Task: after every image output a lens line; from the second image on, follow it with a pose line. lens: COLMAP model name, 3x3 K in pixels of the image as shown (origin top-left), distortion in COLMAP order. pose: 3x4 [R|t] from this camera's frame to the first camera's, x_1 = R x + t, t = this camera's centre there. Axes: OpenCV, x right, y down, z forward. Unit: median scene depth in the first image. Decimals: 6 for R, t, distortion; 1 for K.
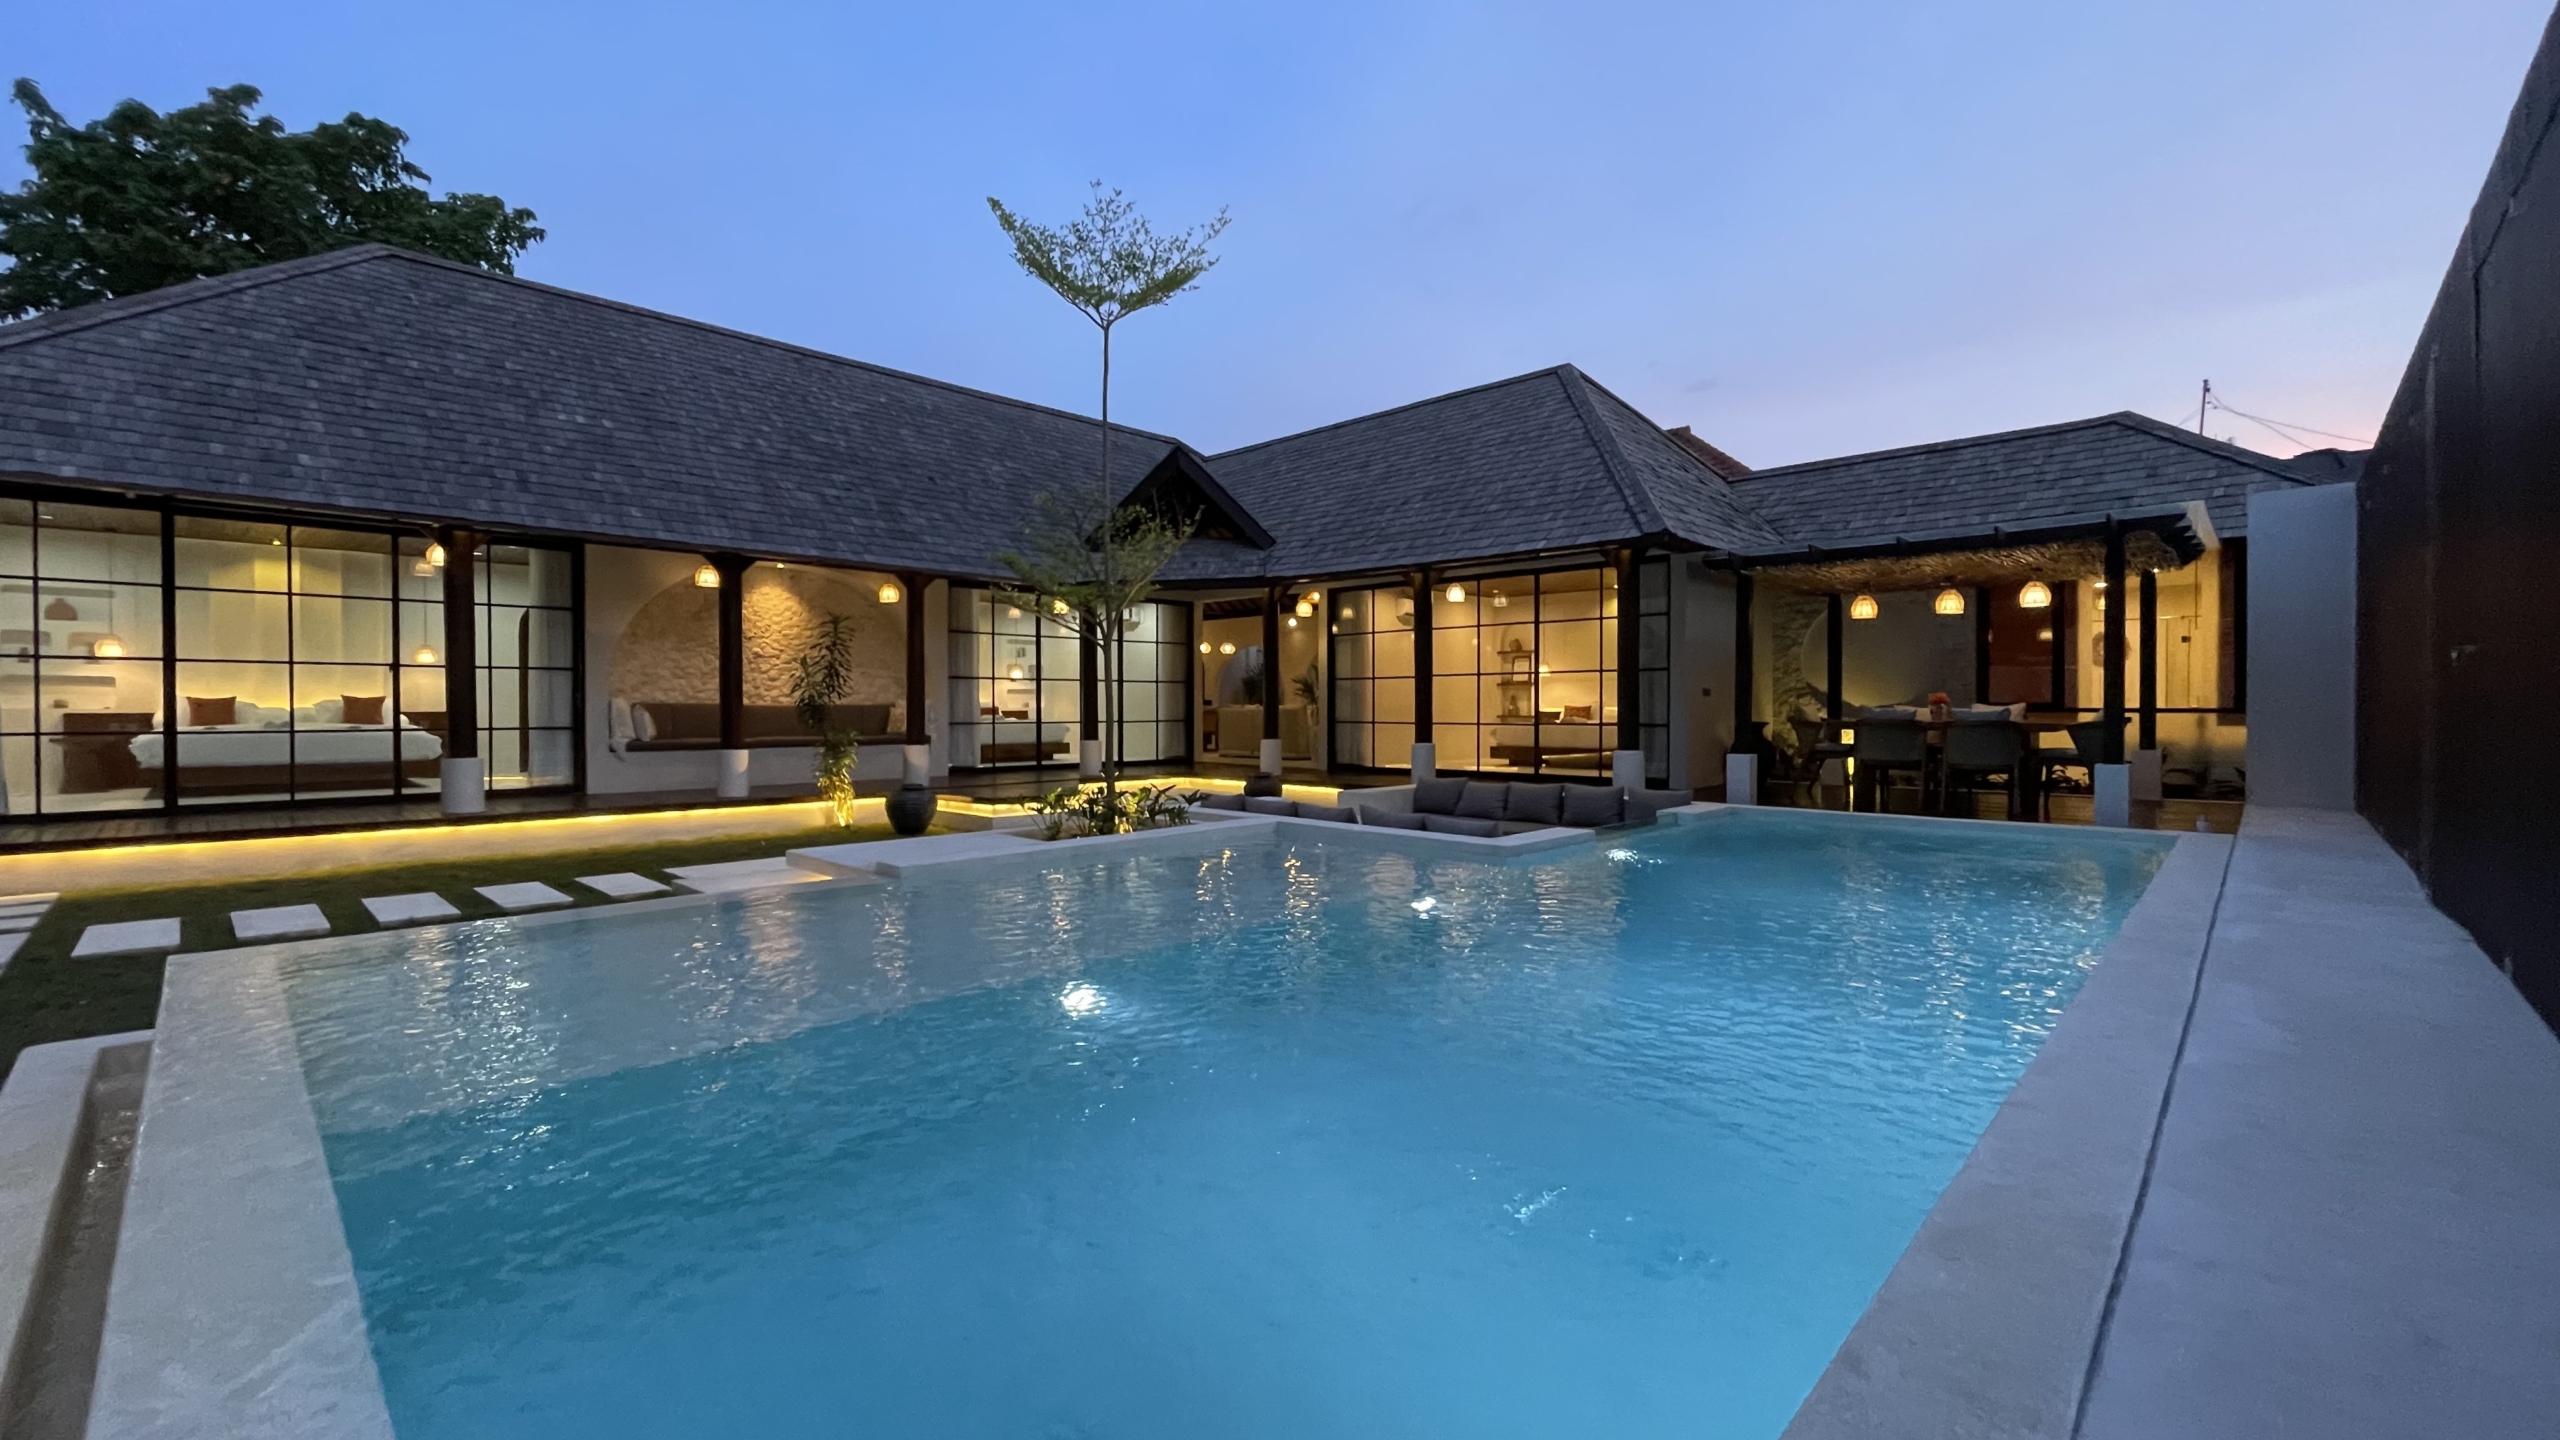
lens RADIAL K [[1027.5, 0, 1280.0], [0, 1027.5, 720.0], [0, 0, 1]] dist [0.000719, -0.001903]
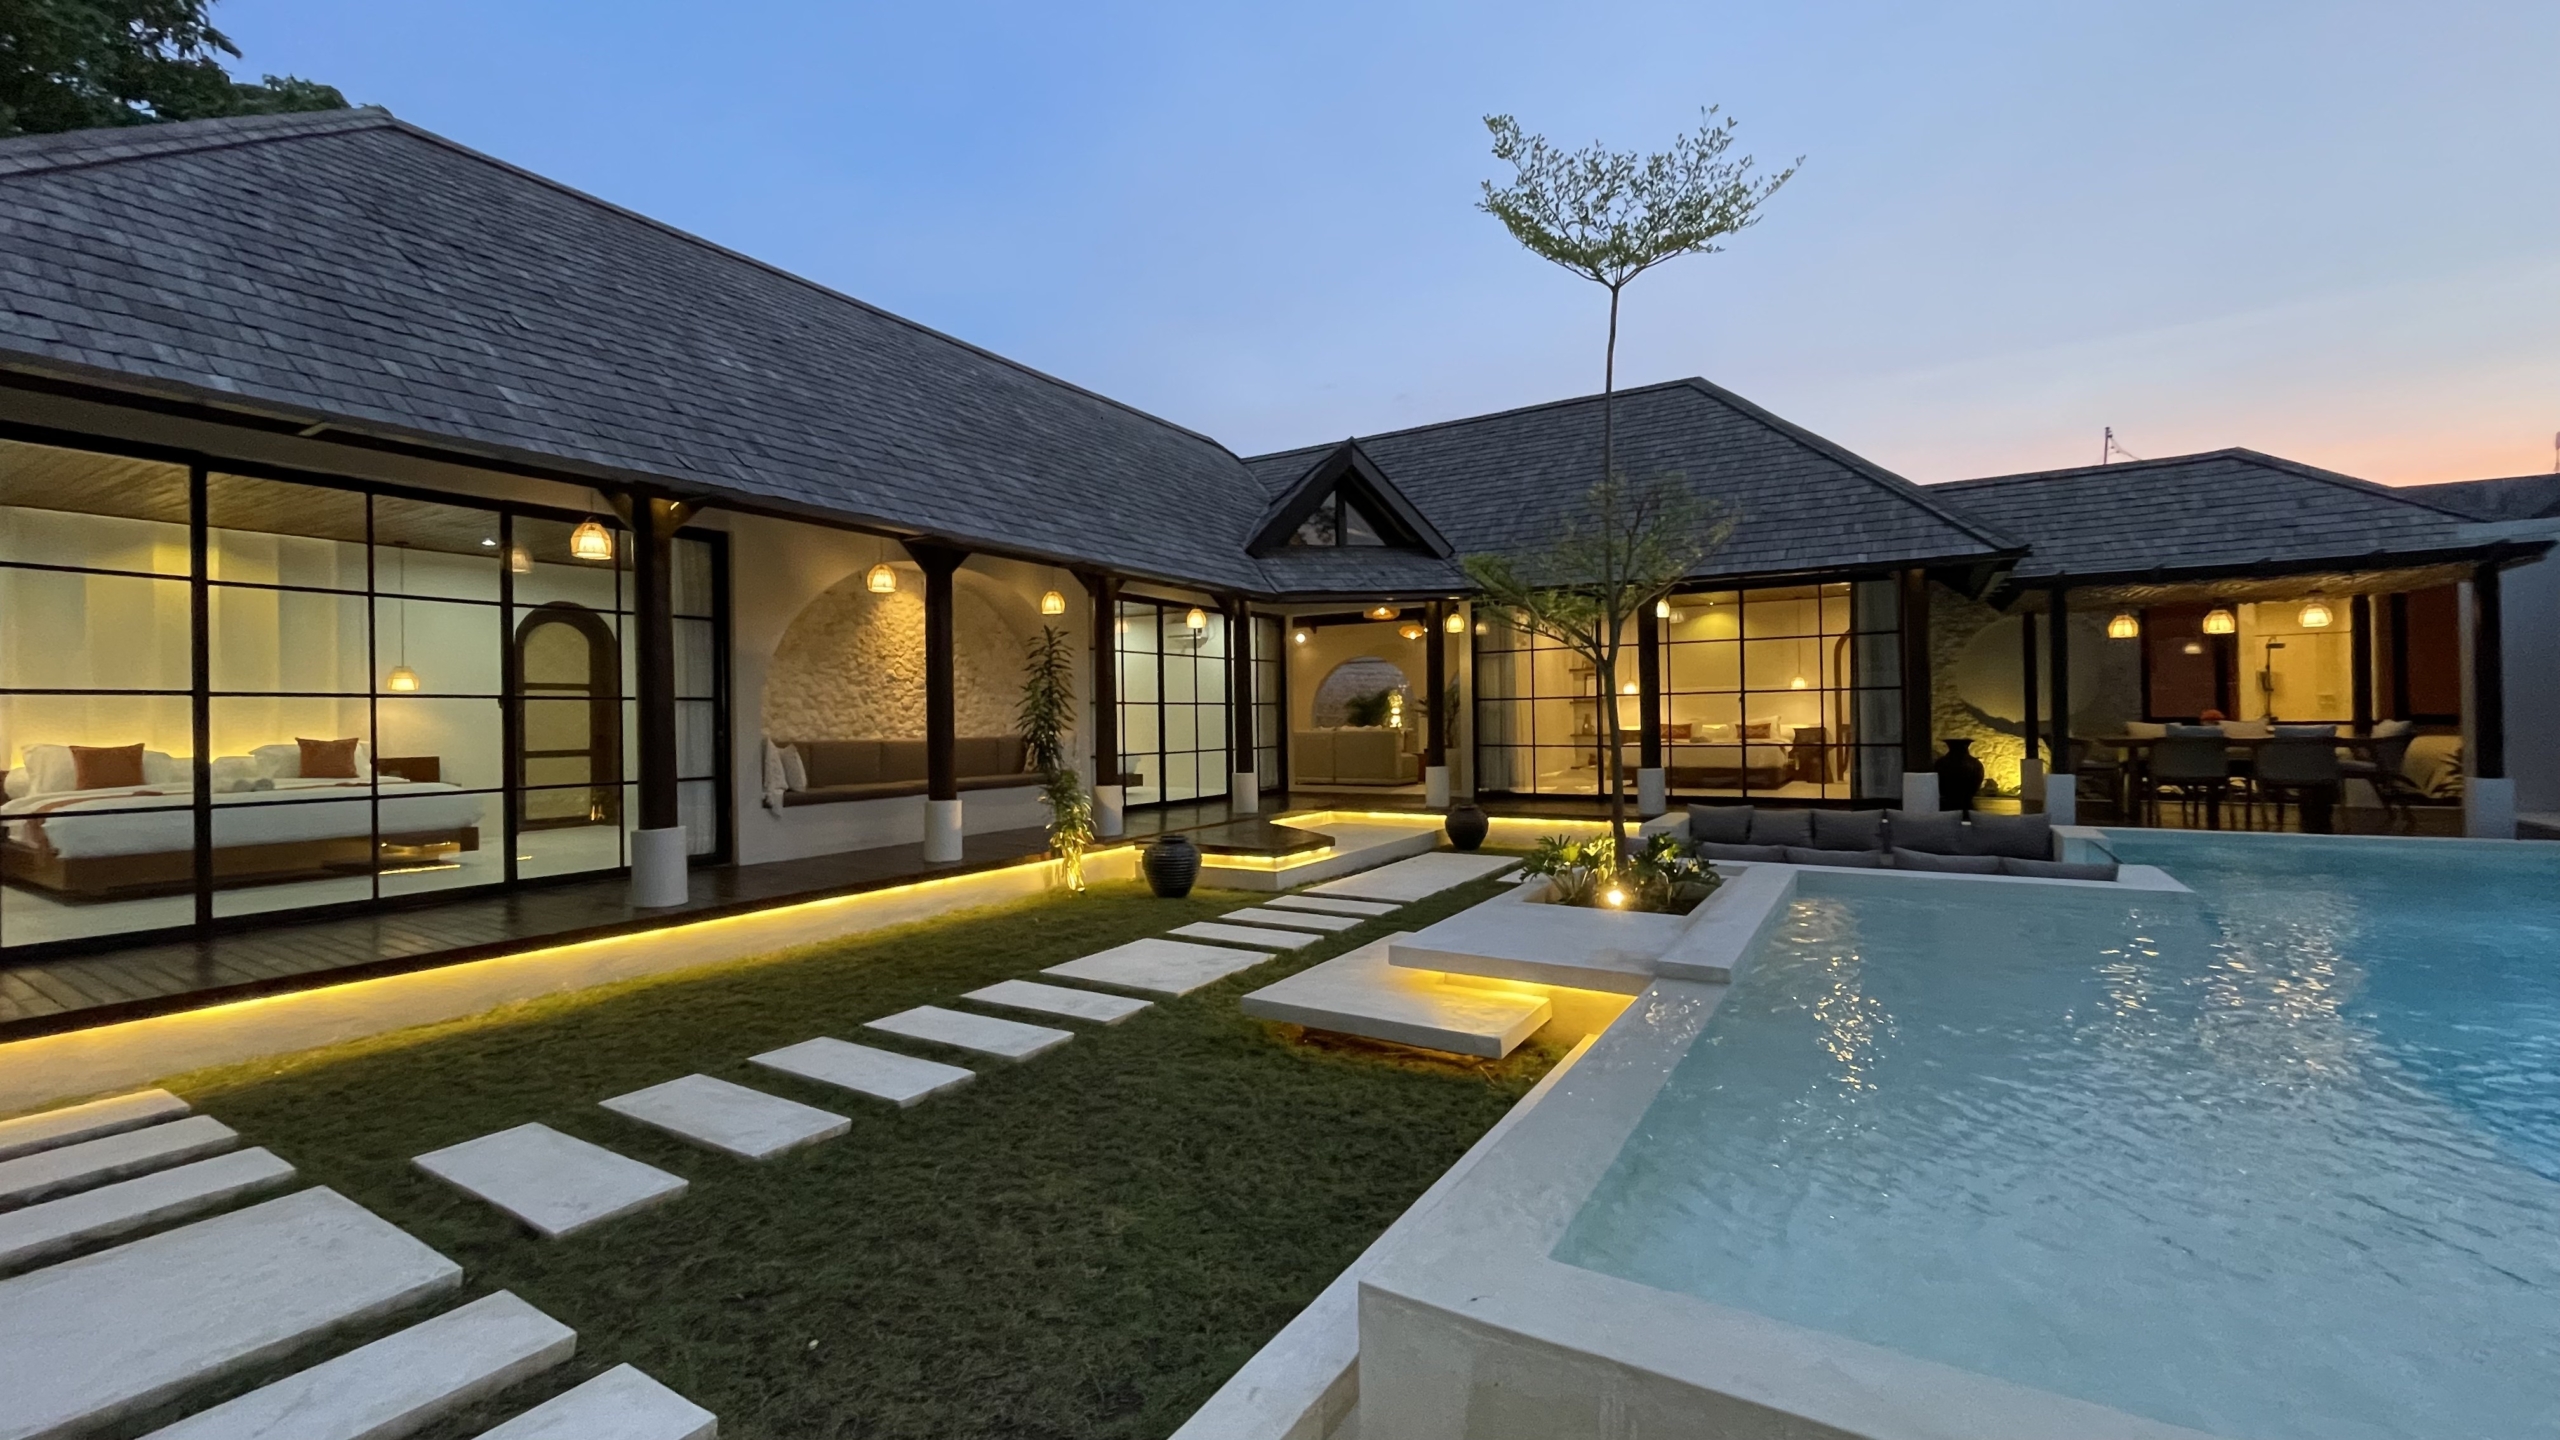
lens RADIAL K [[1027.5, 0, 1280.0], [0, 1027.5, 720.0], [0, 0, 1]] dist [0.000719, -0.001903]
pose [[0.976167, -0.014442, 0.216541, -0.438492], [0.017610, 0.999764, -0.012708, -0.017226], [-0.216306, 0.016219, 0.976191, 0.174720]]
